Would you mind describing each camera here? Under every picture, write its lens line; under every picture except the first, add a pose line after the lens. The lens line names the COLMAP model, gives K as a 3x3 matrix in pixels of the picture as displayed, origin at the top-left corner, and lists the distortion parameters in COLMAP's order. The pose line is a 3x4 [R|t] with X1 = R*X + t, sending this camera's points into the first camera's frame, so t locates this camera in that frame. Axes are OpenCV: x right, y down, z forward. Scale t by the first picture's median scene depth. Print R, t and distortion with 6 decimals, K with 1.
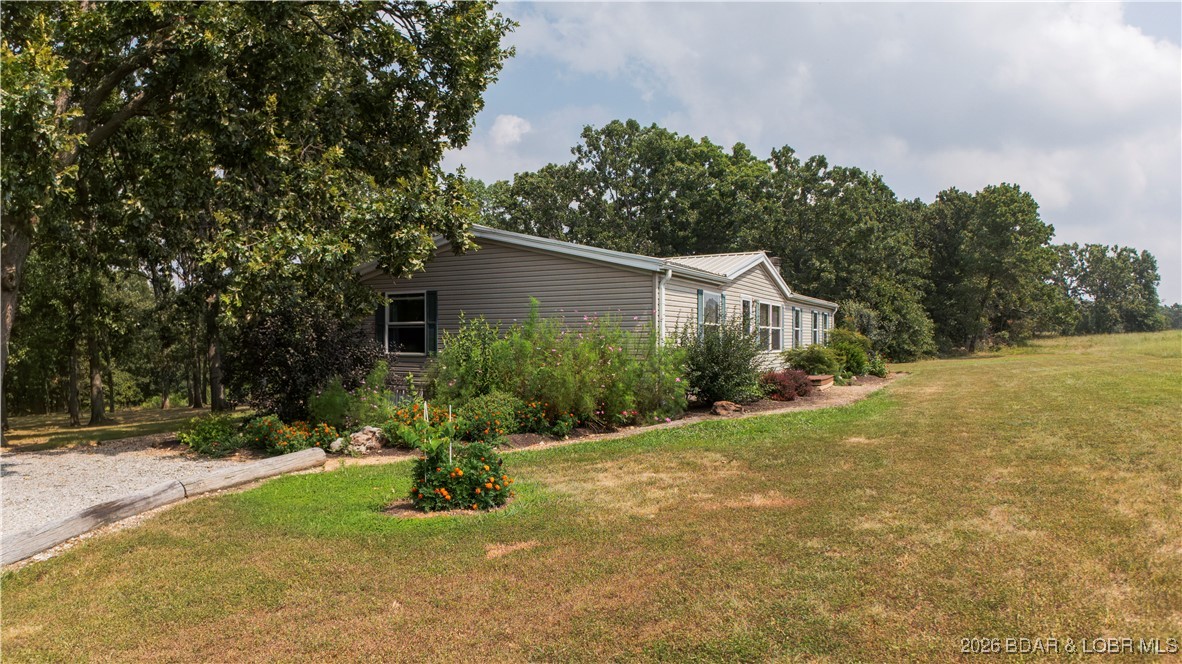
lens RADIAL K [[723.9, 0, 591.0], [0, 723.9, 332.0], [0, 0, 1]] dist [-0.192085, 0.025452]
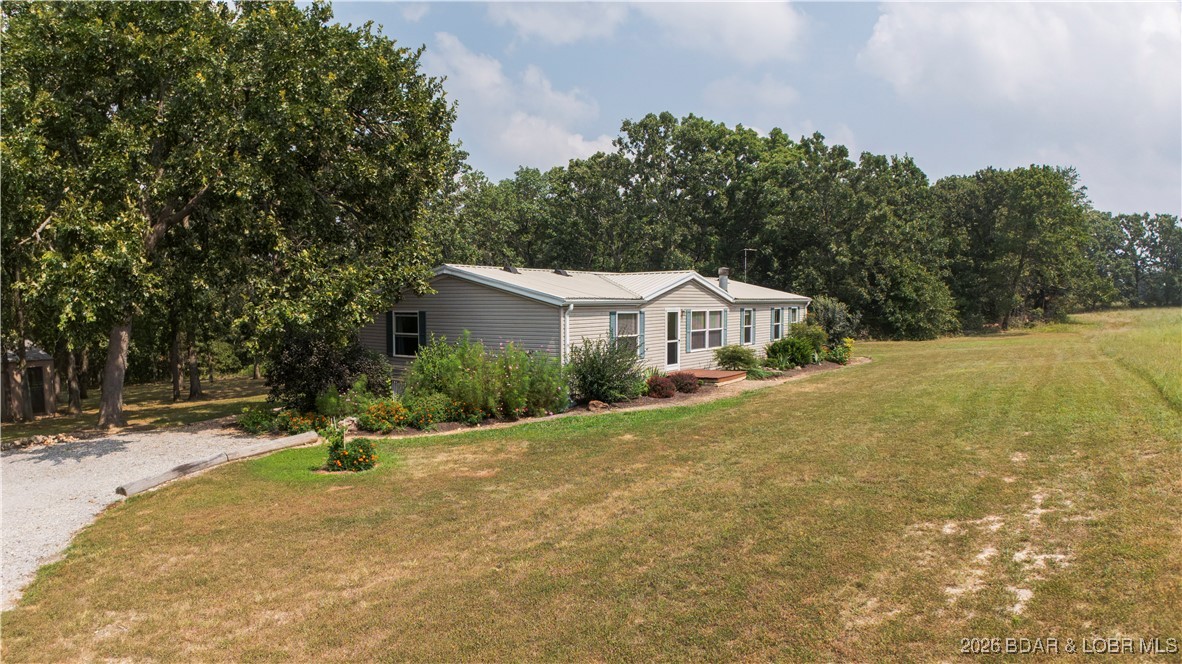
lens RADIAL K [[723.9, 0, 591.0], [0, 723.9, 332.0], [0, 0, 1]] dist [-0.192085, 0.025452]
pose [[0.991361, 0.003253, -0.131119, 0.154667], [0.004137, 0.998420, 0.056048, -0.051682], [0.131094, -0.056106, 0.989781, -0.176647]]
